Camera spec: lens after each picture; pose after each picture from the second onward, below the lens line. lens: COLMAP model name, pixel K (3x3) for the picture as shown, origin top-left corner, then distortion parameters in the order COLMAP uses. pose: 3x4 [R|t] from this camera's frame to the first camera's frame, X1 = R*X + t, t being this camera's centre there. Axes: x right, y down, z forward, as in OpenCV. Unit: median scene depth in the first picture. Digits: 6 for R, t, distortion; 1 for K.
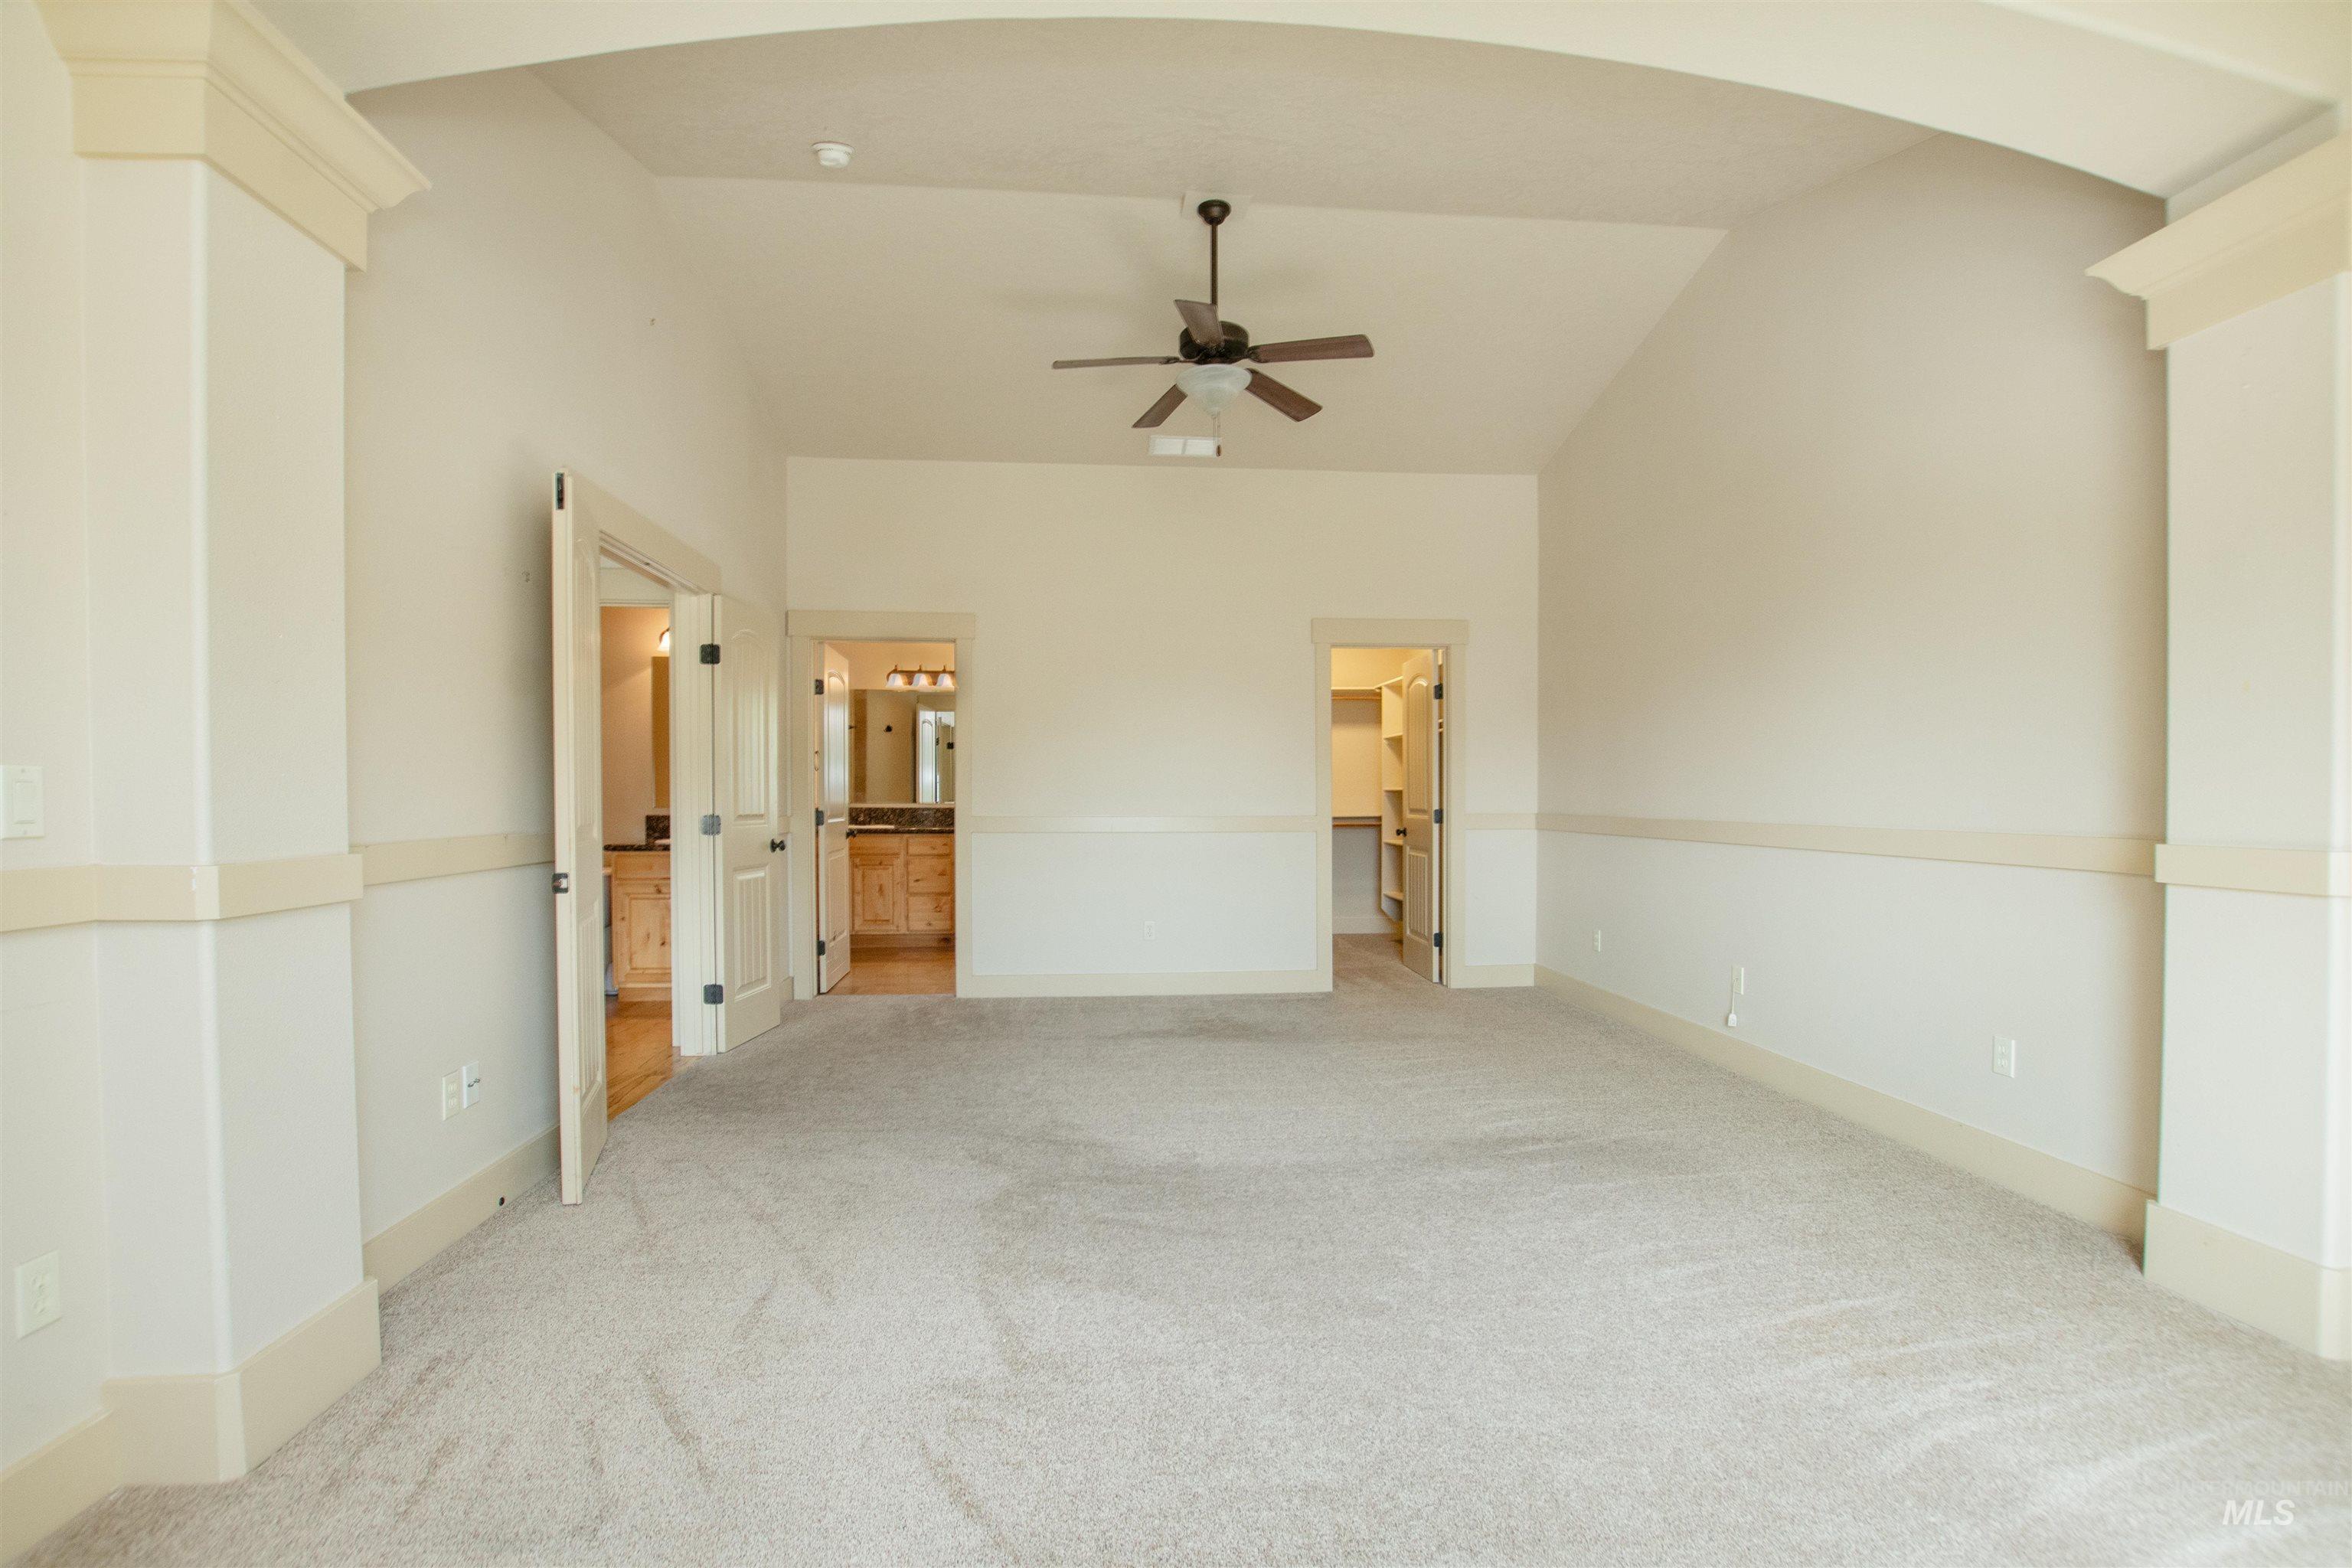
lens RADIAL K [[1051.4, 0, 1179.7], [0, 1051.4, 805.9], [0, 0, 1]] dist [0.010413, -0.007602]
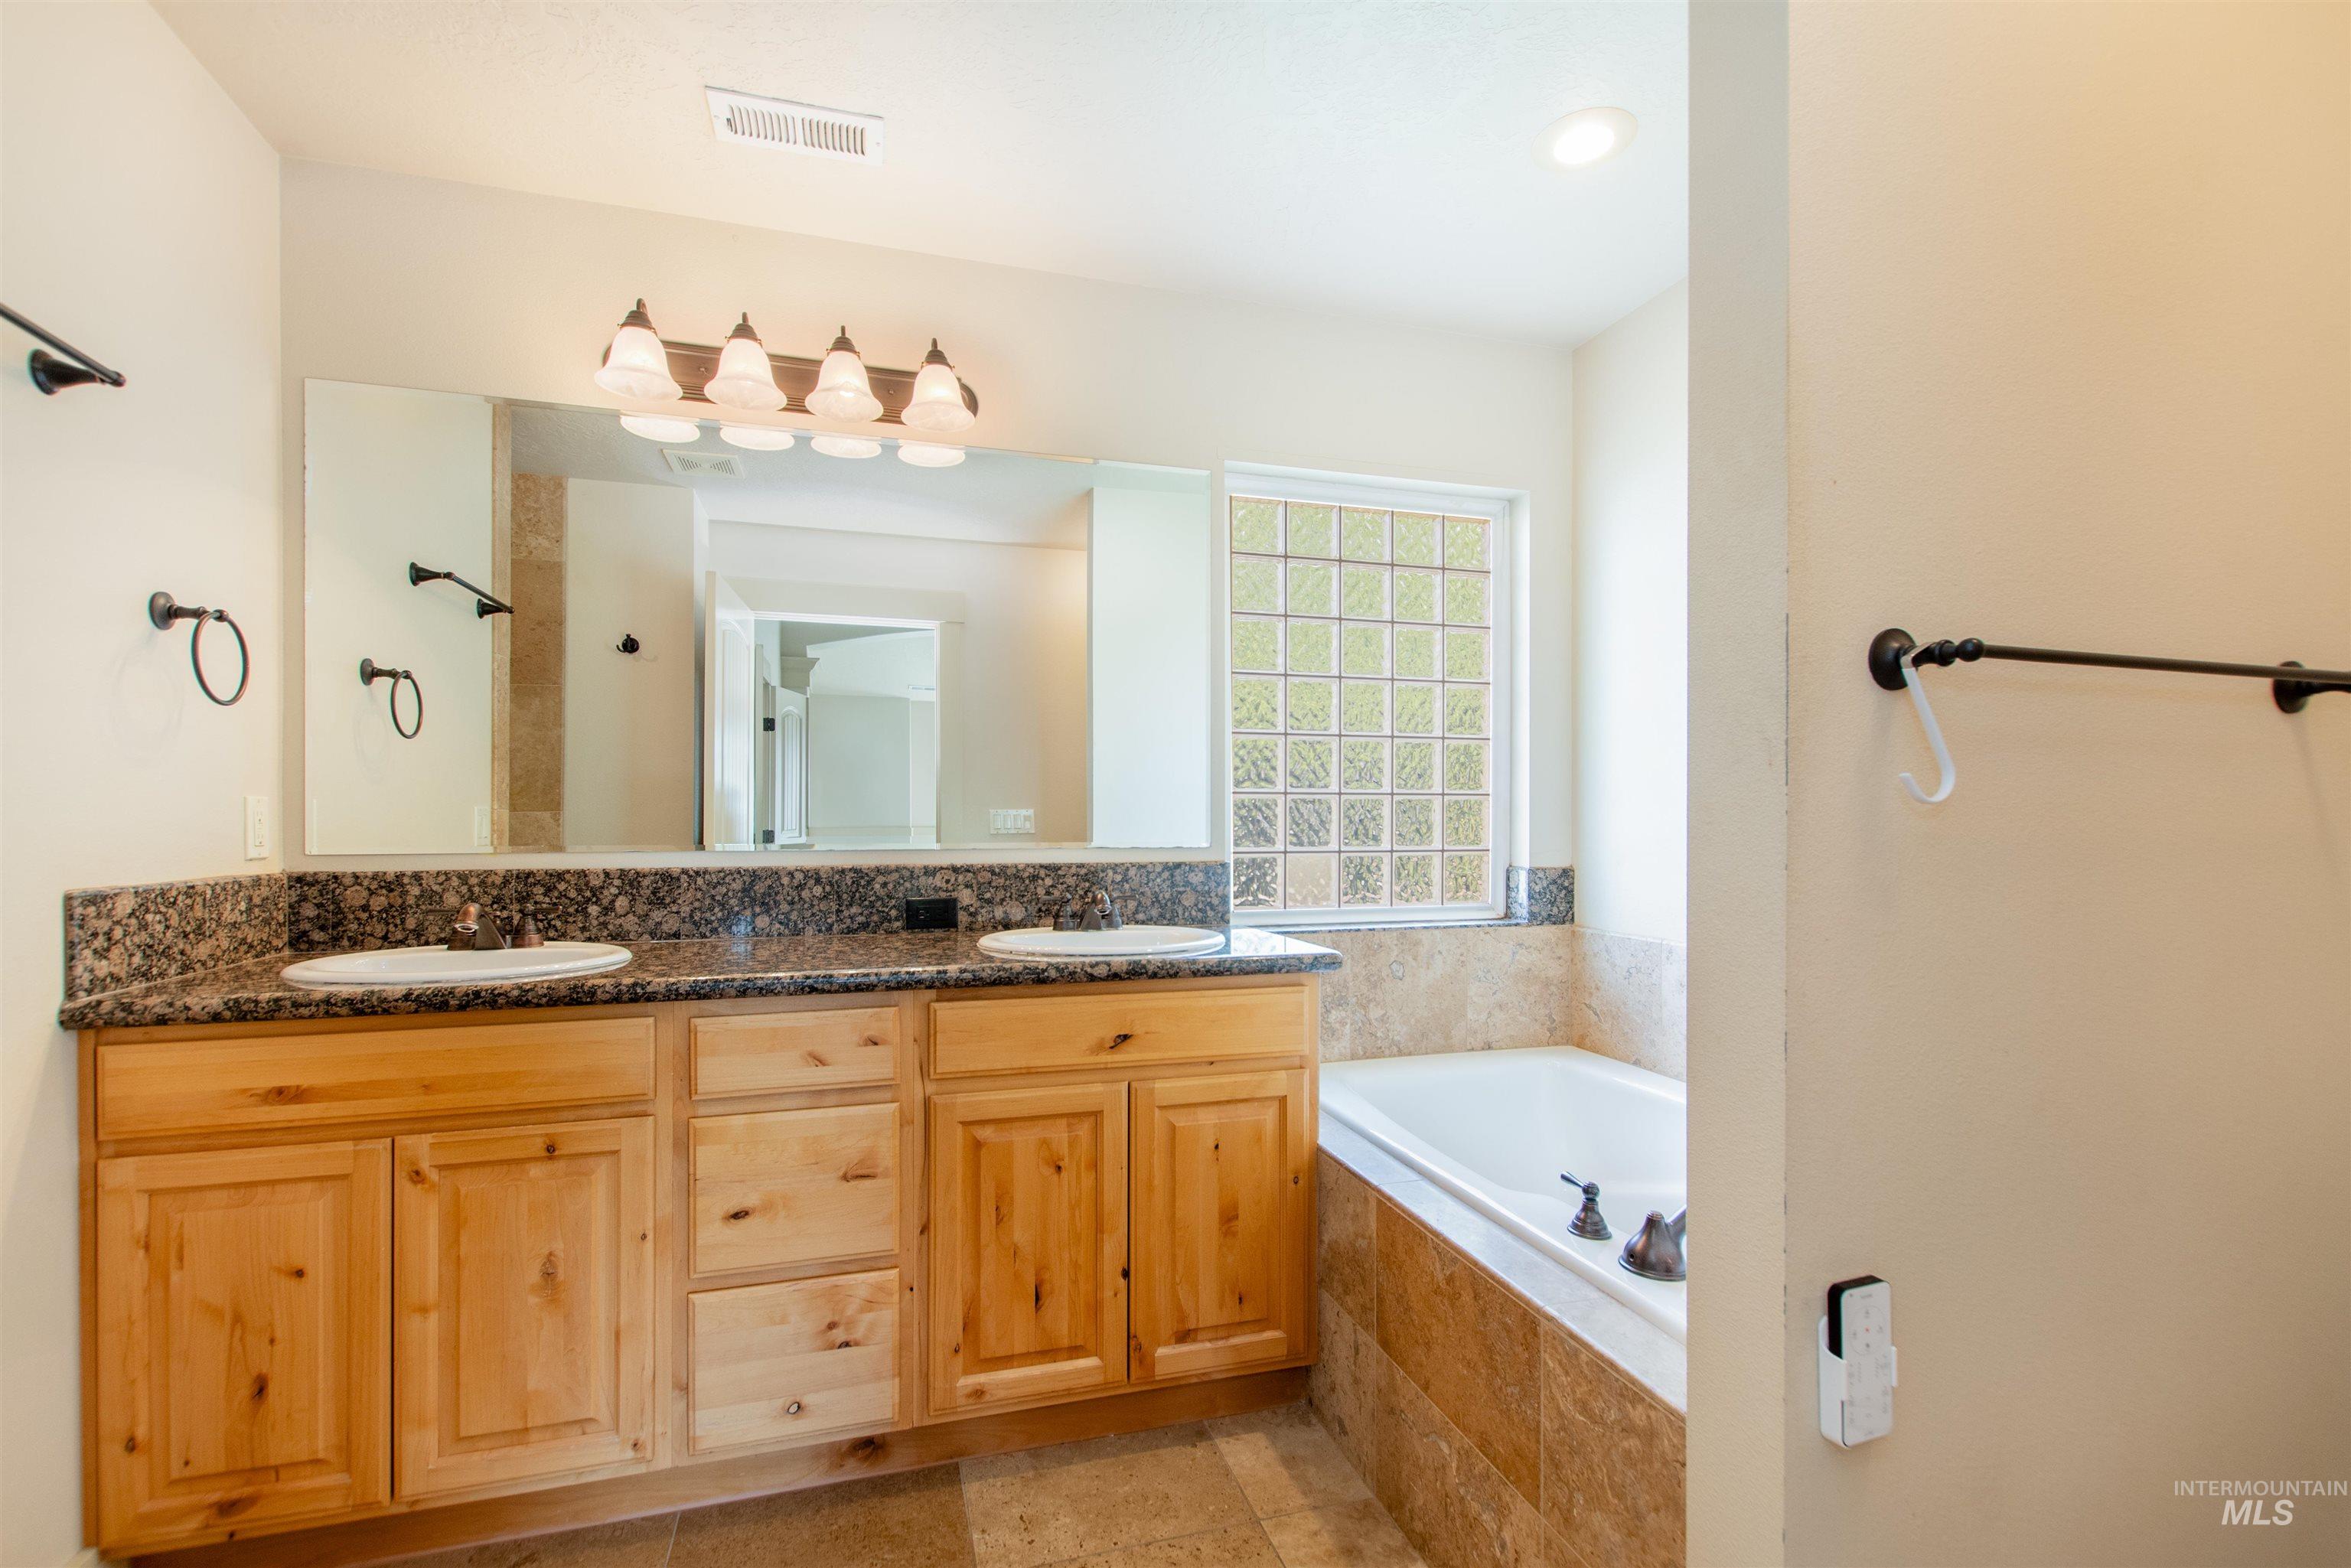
lens RADIAL K [[1050.9, 0, 1179.2], [0, 1050.9, 805.9], [0, 0, 1]] dist [0.010413, -0.007602]
pose [[0.981974, -0.005214, 0.188943, -0.200024], [0.009759, 0.999685, -0.023133, -0.007451], [-0.188763, 0.024560, 0.981715, 0.766559]]
